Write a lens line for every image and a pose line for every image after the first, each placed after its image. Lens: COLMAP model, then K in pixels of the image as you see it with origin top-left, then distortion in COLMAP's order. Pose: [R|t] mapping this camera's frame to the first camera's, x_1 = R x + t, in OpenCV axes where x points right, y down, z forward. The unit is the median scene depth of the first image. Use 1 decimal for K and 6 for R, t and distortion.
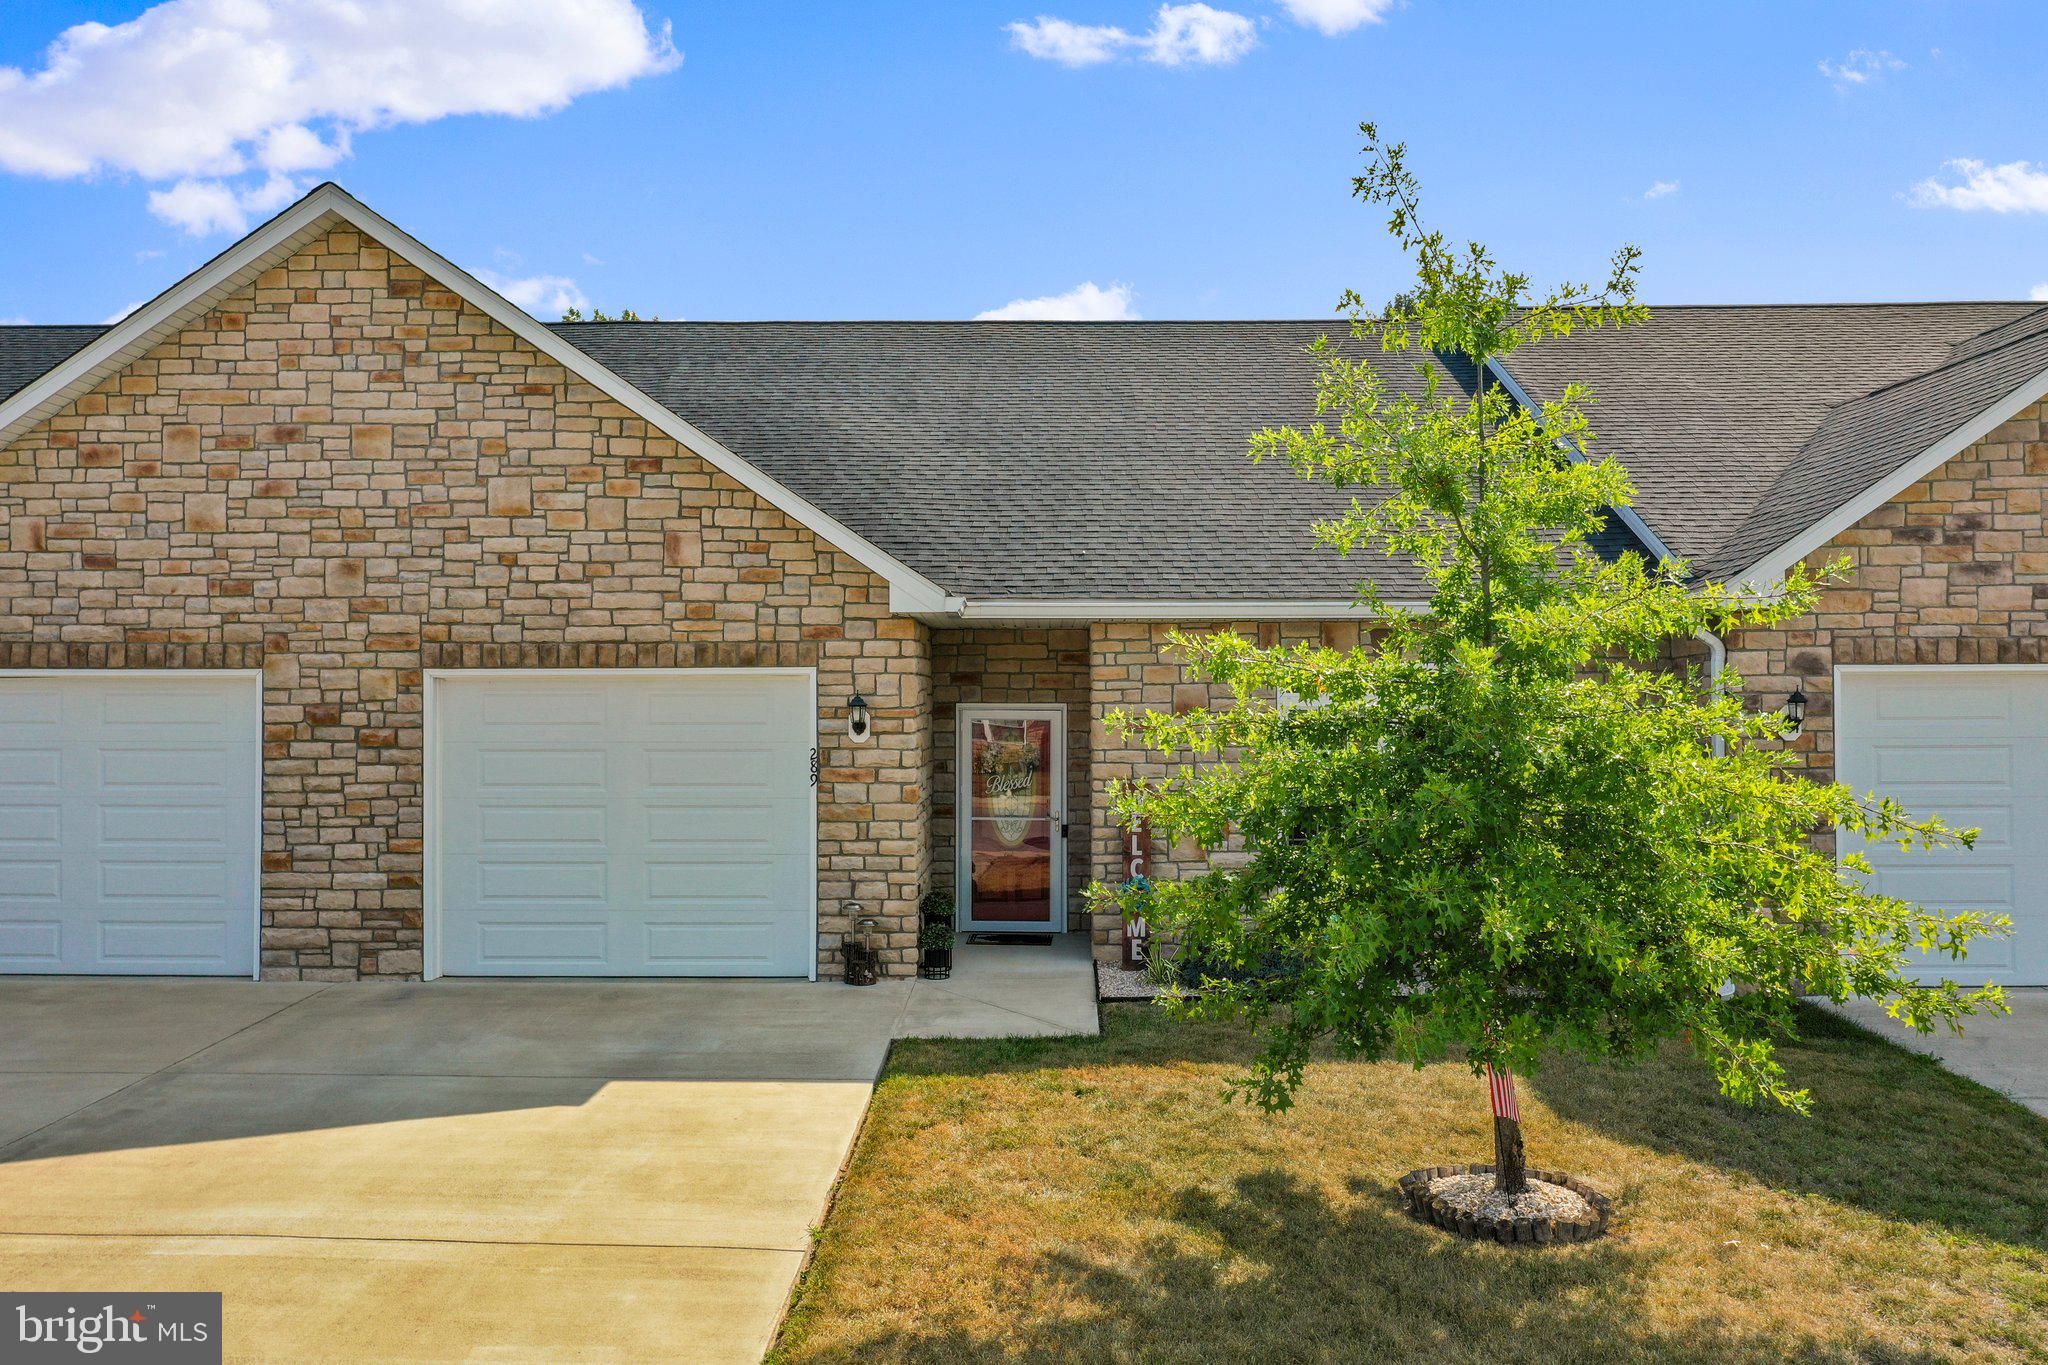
lens RADIAL K [[1616.3, 0, 1025.5], [0, 1616.3, 674.9], [0, 0, 1]] dist [-0.008697, 0.021633]
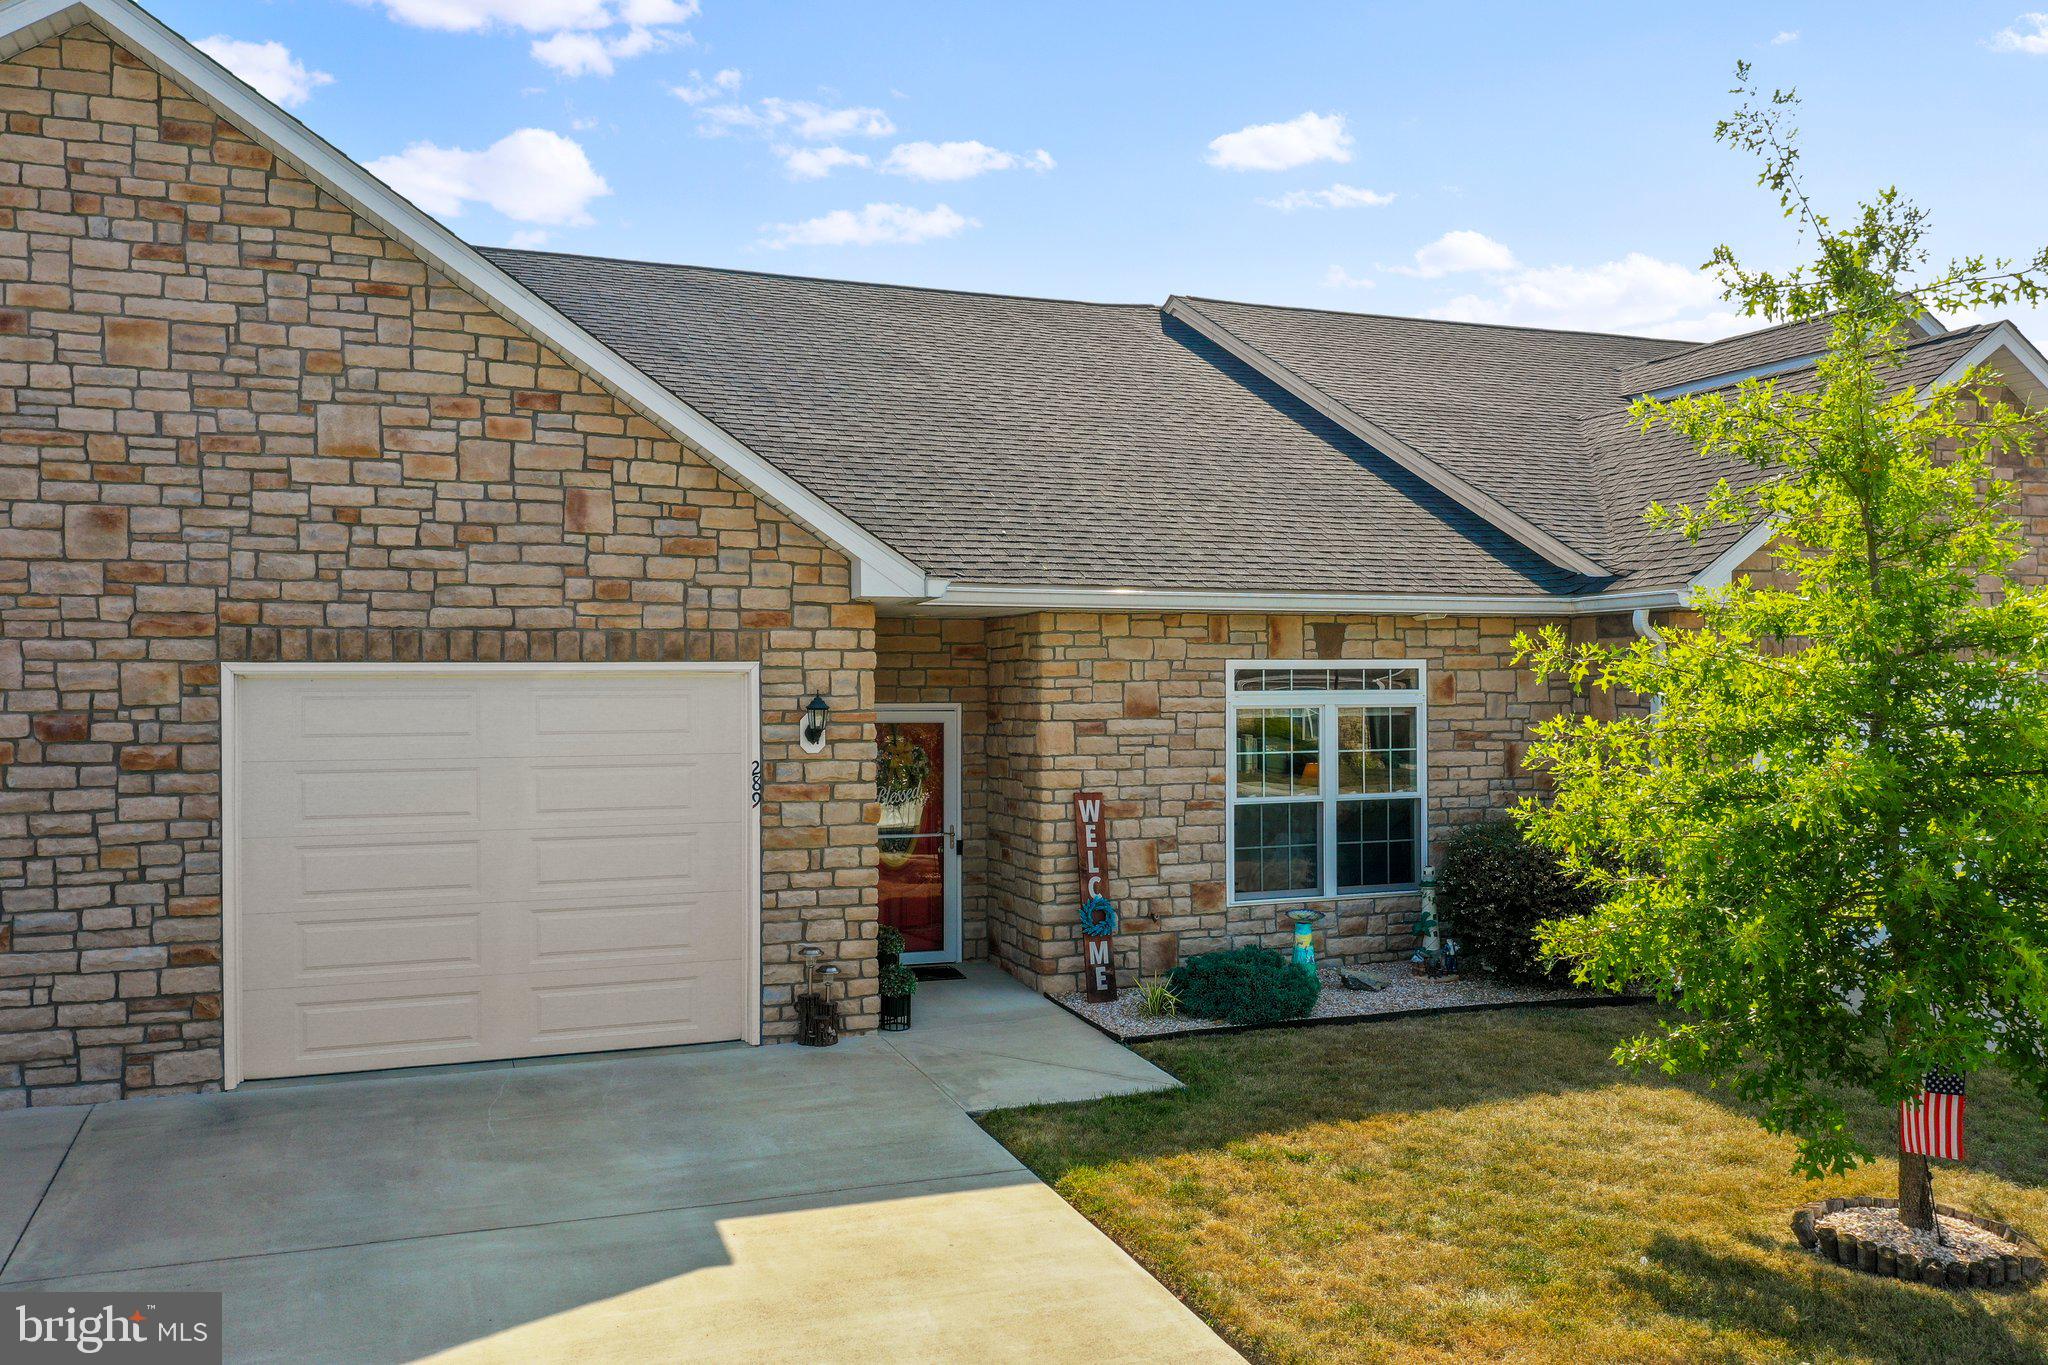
lens RADIAL K [[1616.3, 0, 1024.3], [0, 1616.3, 695.1], [0, 0, 1]] dist [-0.008697, 0.021633]
pose [[0.928104, -0.004362, 0.372295, -0.308237], [-0.002281, 0.999846, 0.017400, -0.002449], [-0.372313, -0.016998, 0.927951, 0.191777]]
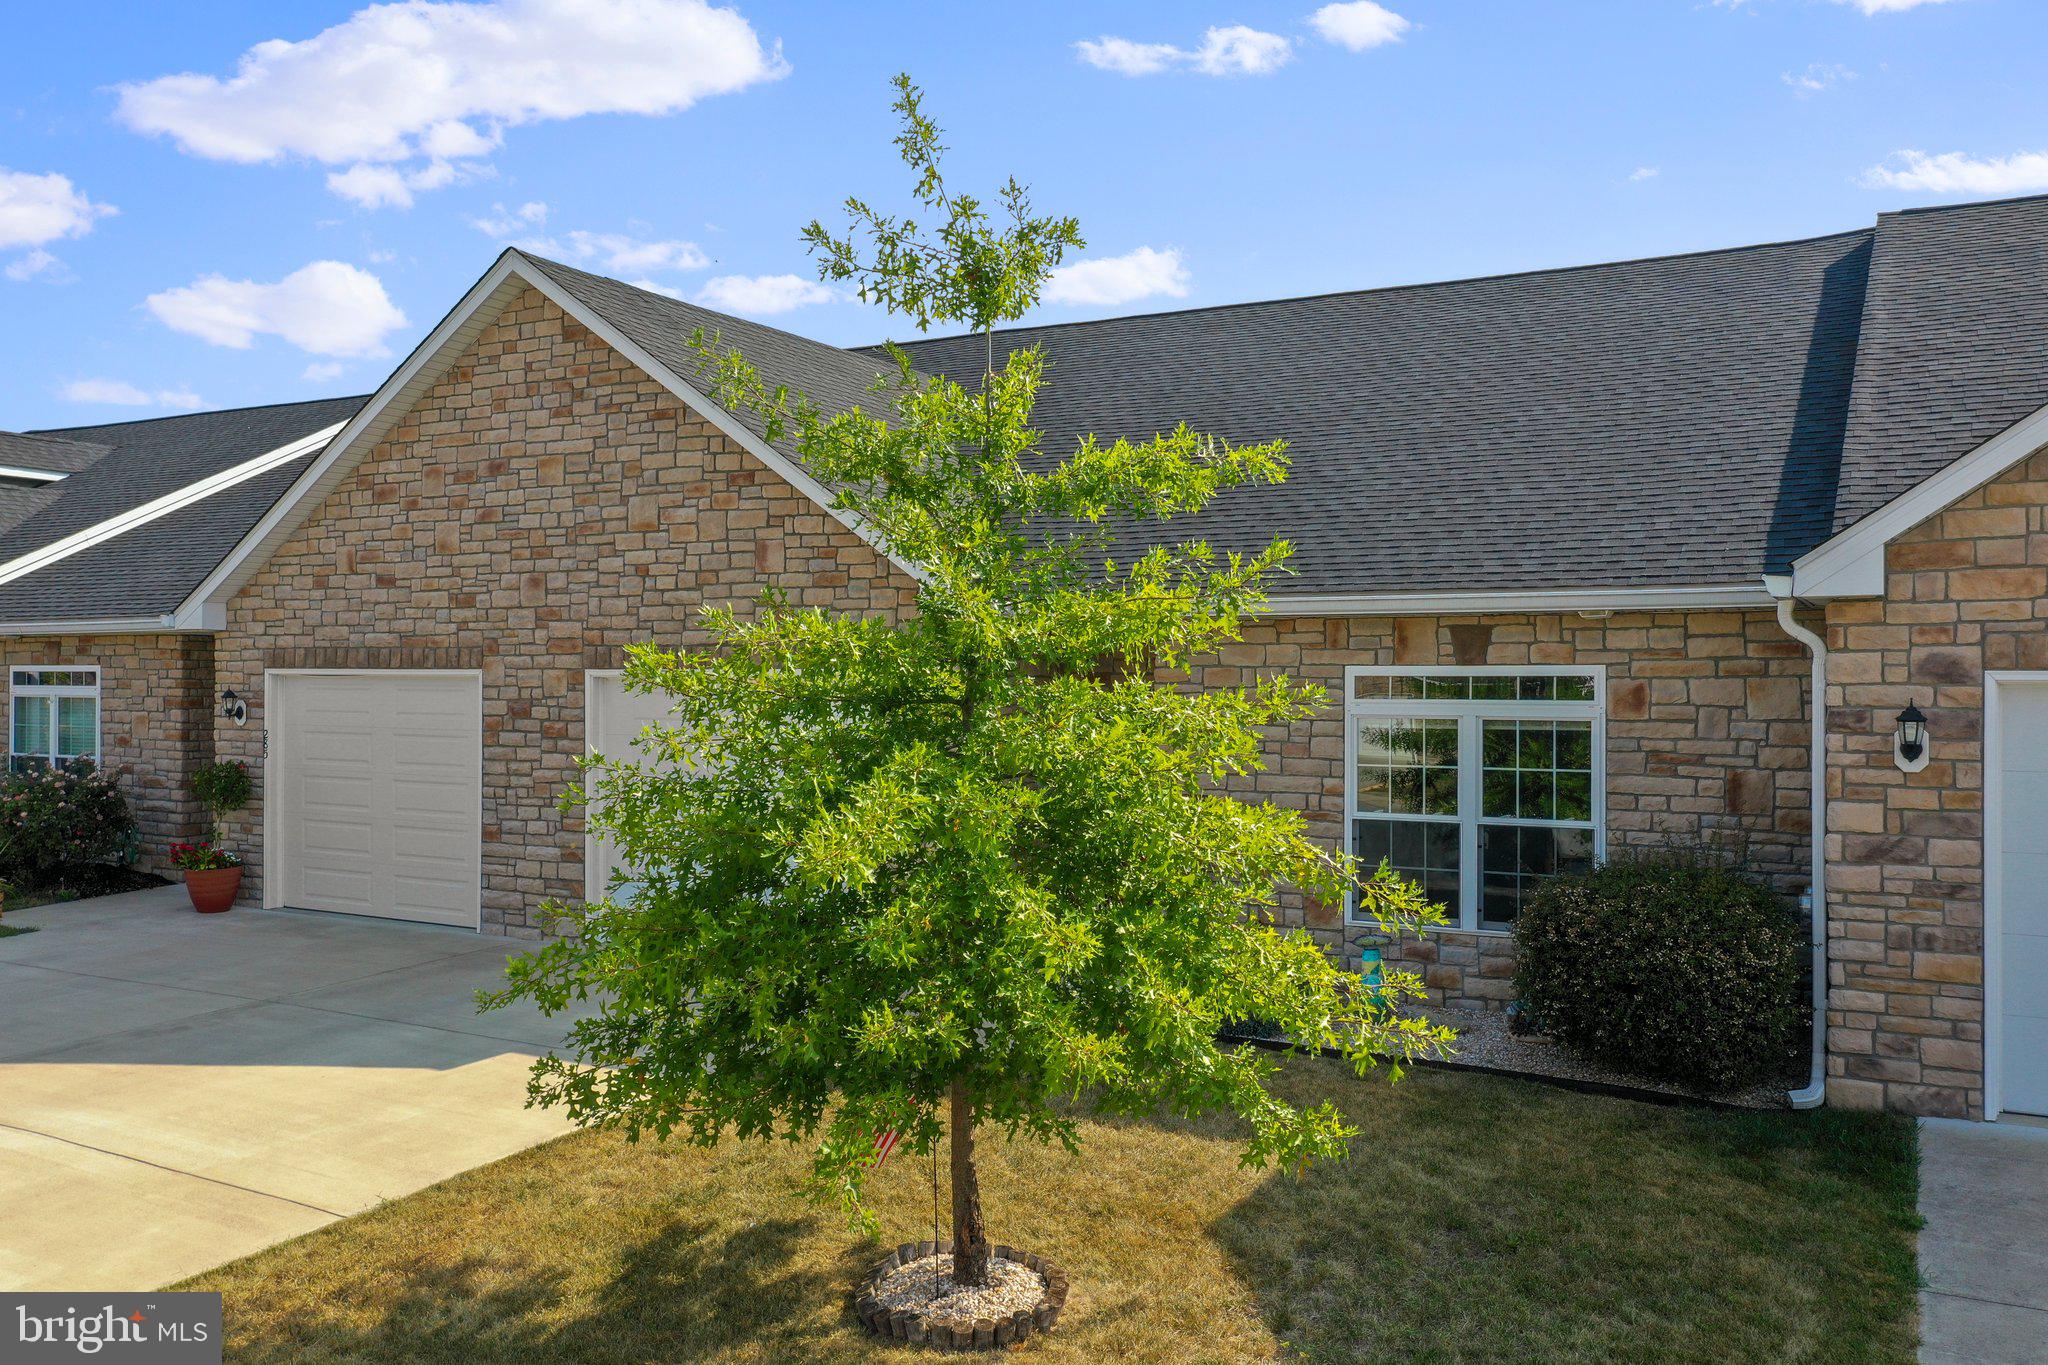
lens RADIAL K [[1616.3, 0, 1031.1], [0, 1616.3, 685.9], [0, 0, 1]] dist [-0.008697, 0.021633]
pose [[0.885024, 0.007506, -0.465485, 0.429863], [-0.000988, 0.999898, 0.014245, -0.008607], [0.465544, -0.012147, 0.884941, 0.145415]]
